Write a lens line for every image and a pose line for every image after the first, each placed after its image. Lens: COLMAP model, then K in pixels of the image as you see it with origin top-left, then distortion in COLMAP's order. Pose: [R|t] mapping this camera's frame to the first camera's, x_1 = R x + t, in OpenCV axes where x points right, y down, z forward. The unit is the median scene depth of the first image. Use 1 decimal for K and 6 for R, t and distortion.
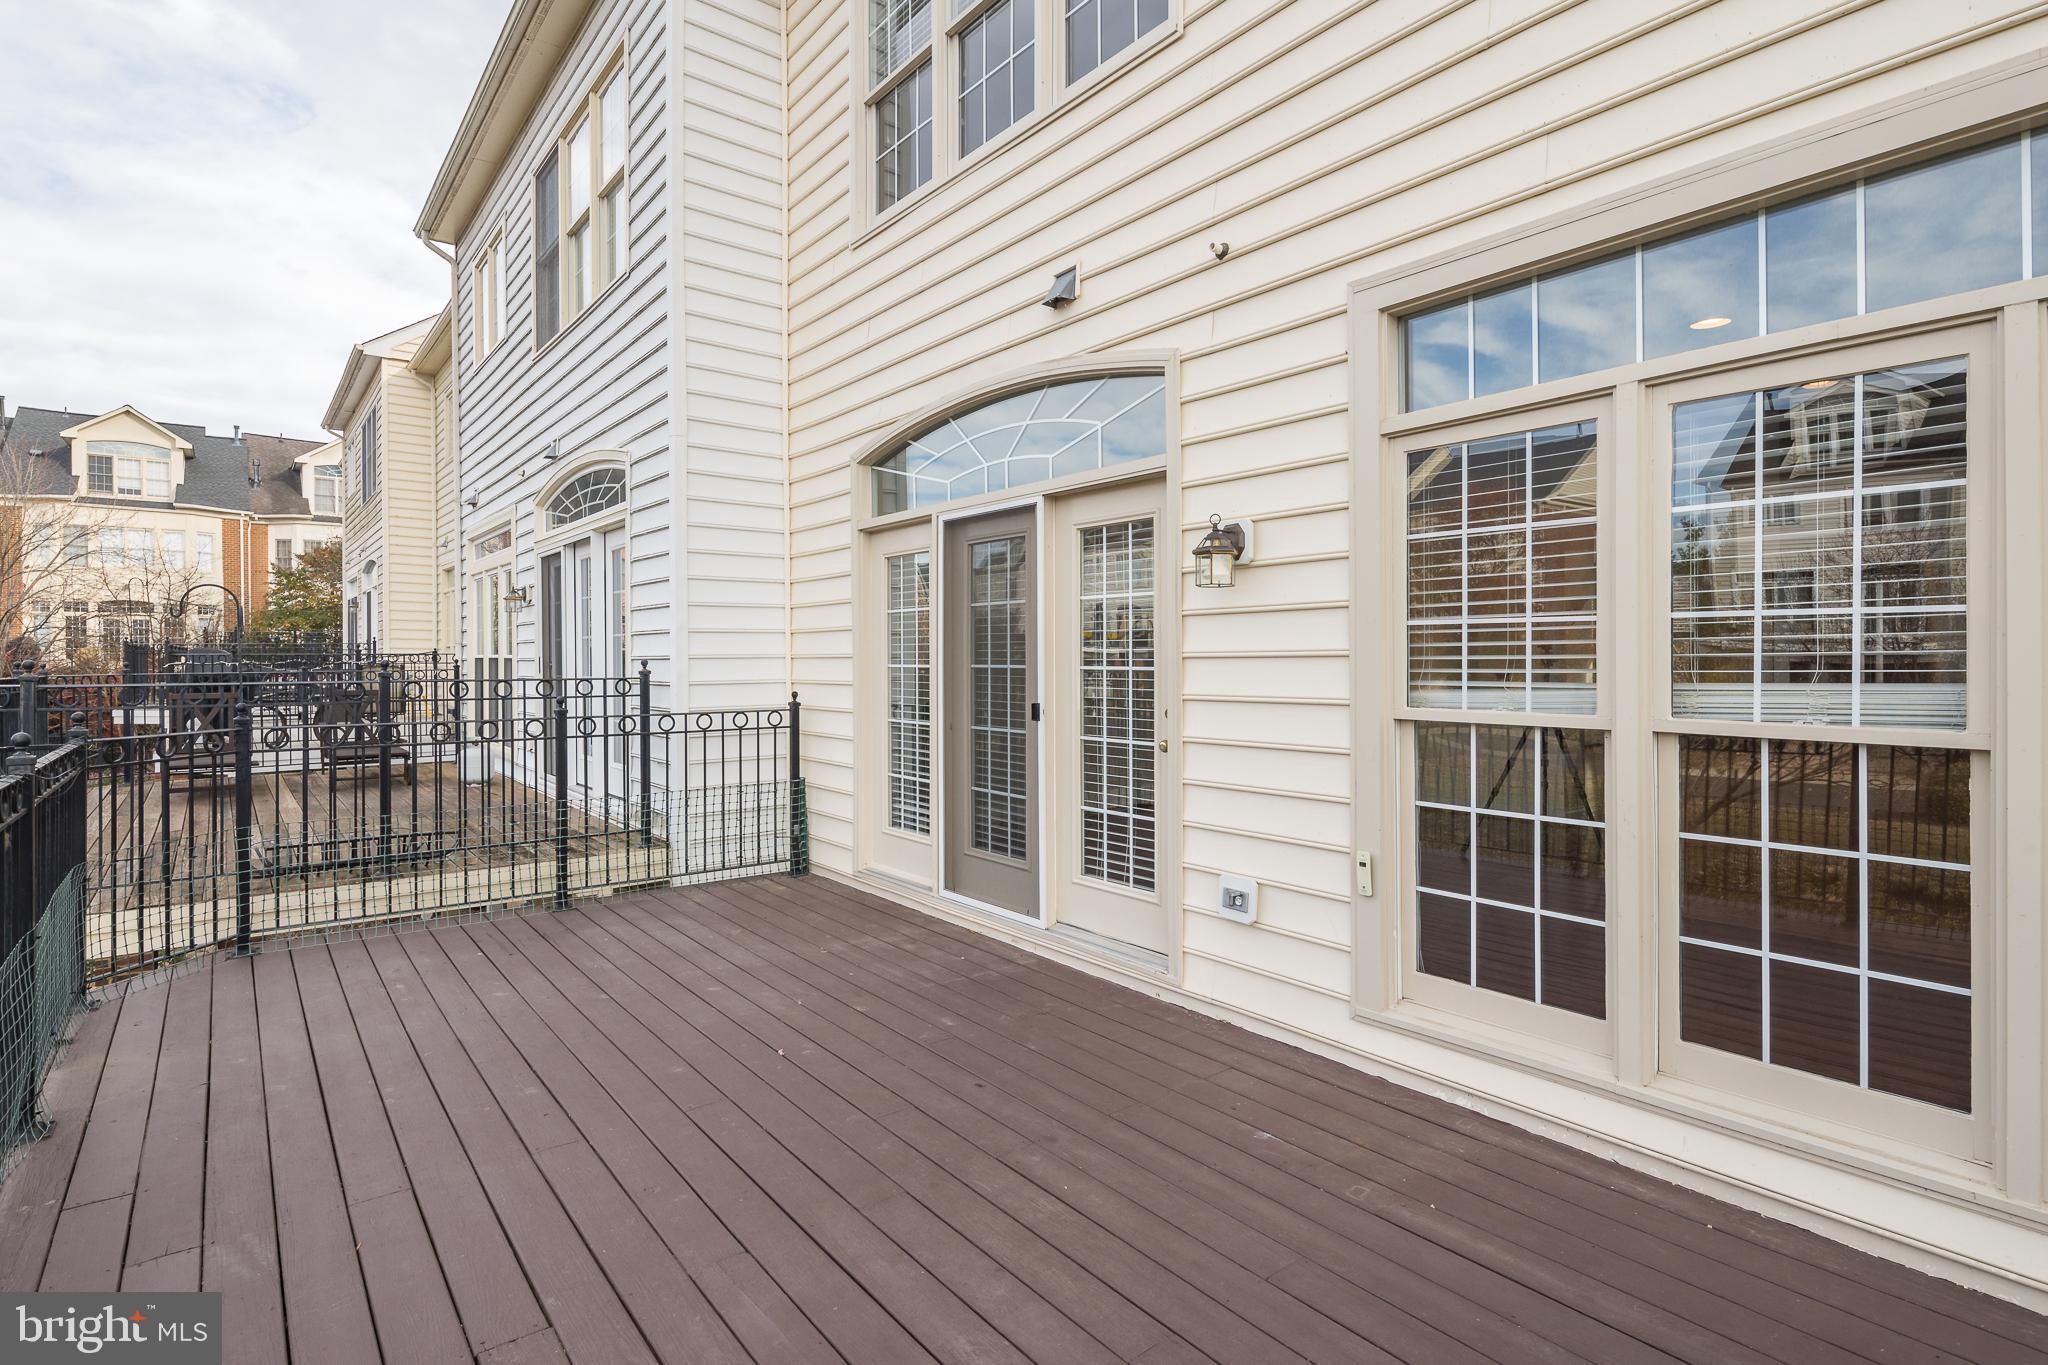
lens RADIAL K [[978.1, 0, 1035.2], [0, 978.1, 671.4], [0, 0, 1]] dist [-0.002644, -0.000474]
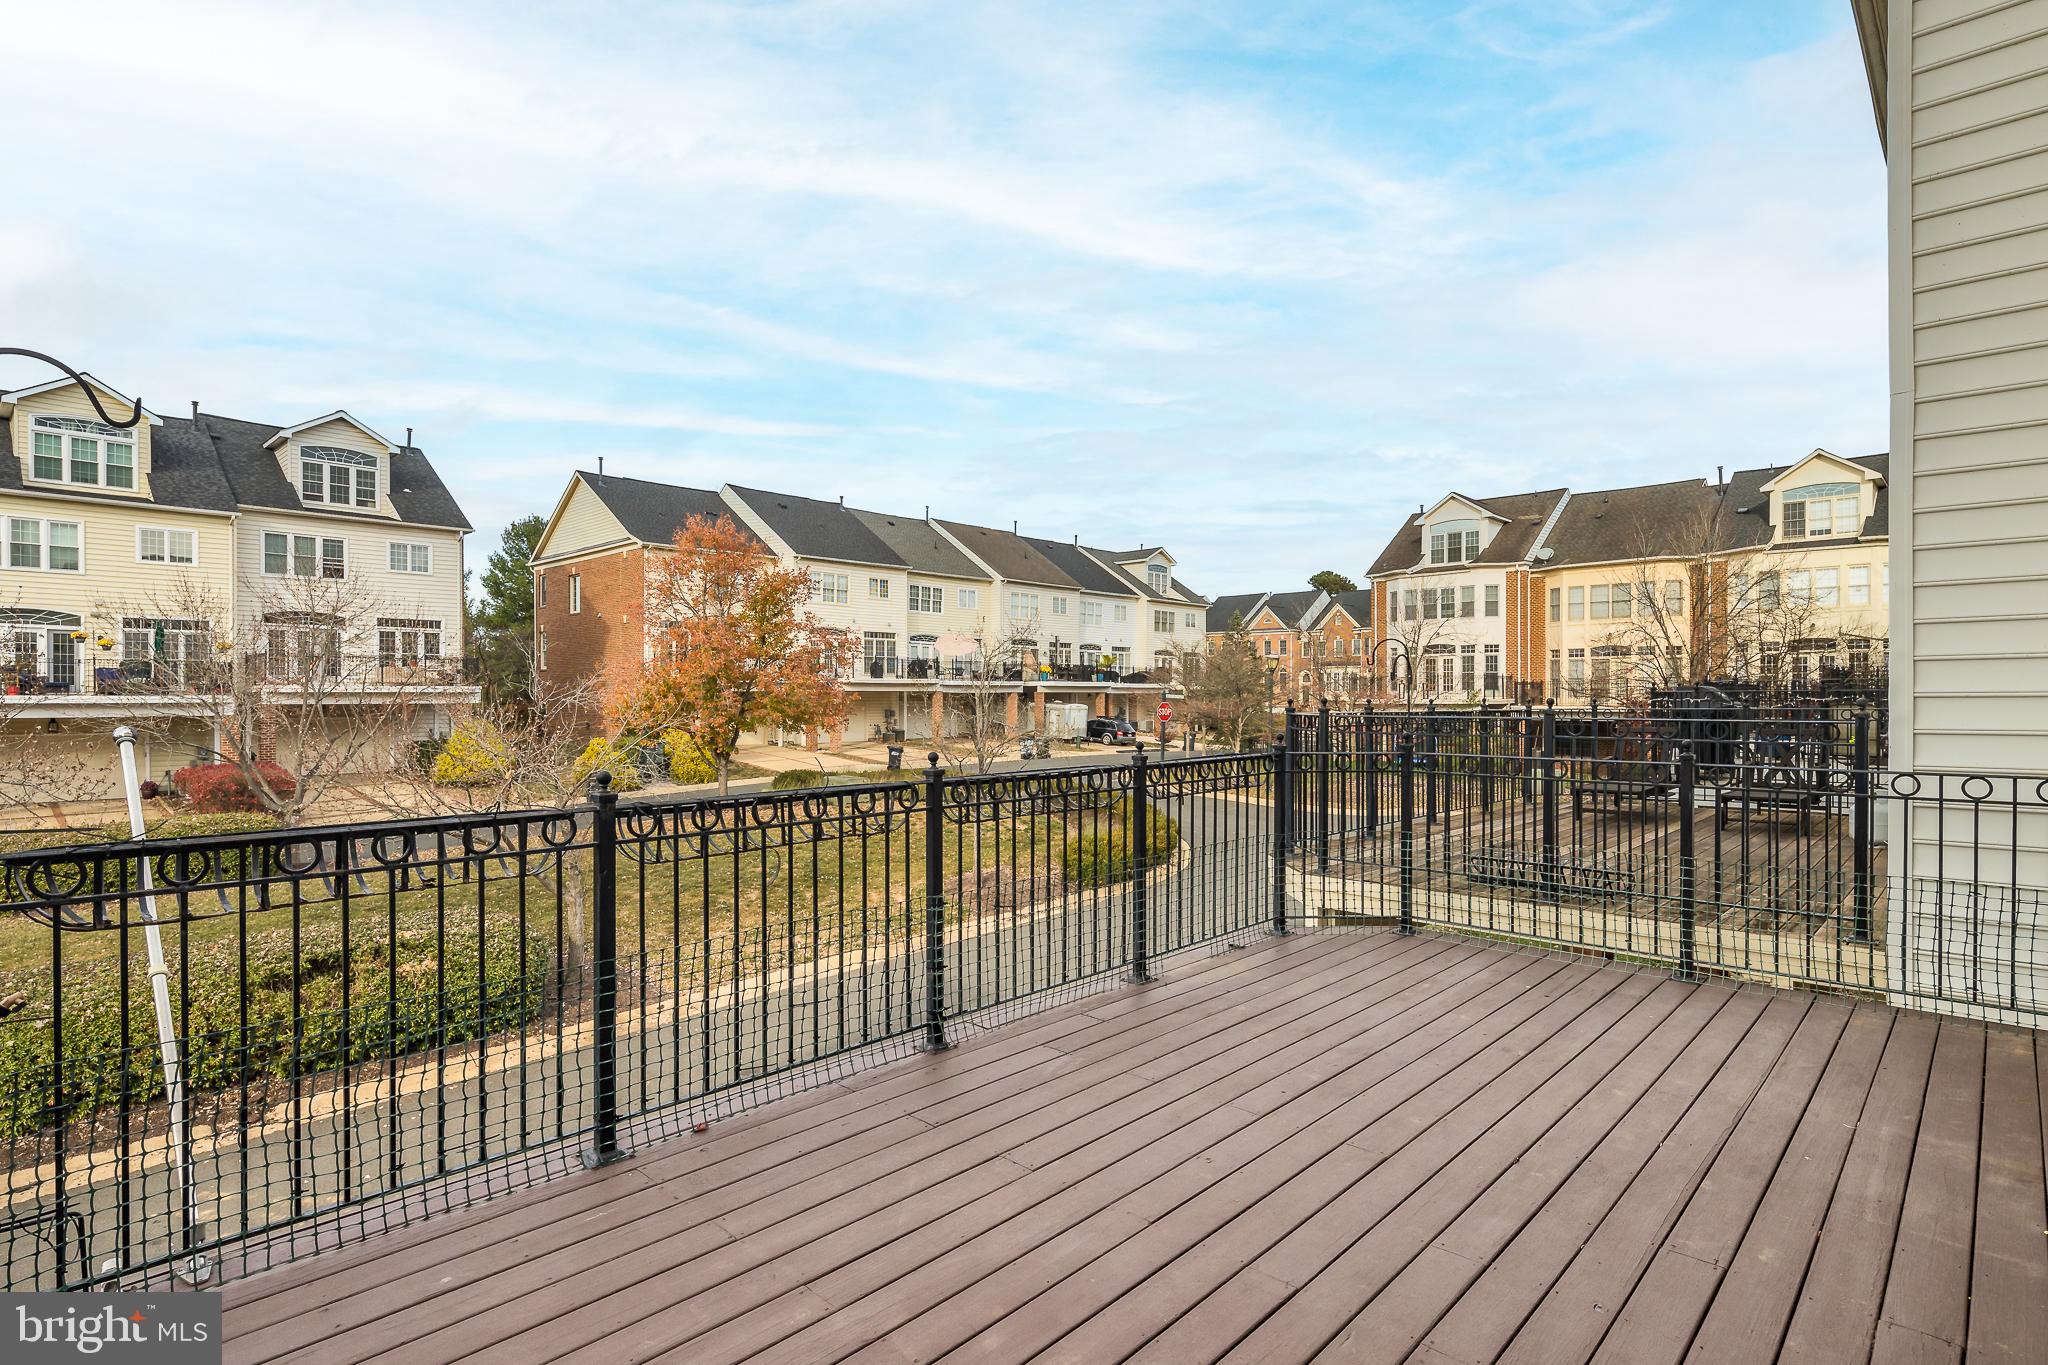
lens RADIAL K [[1069.5, 0, 1096.1], [0, 1069.5, 672.1], [0, 0, 1]] dist [0.058678, -0.035027]
pose [[0.176465, -0.020020, -0.984103, 0.292548], [-0.012764, 0.999663, -0.022625, -0.005246], [0.984224, 0.016553, 0.176150, 0.217238]]
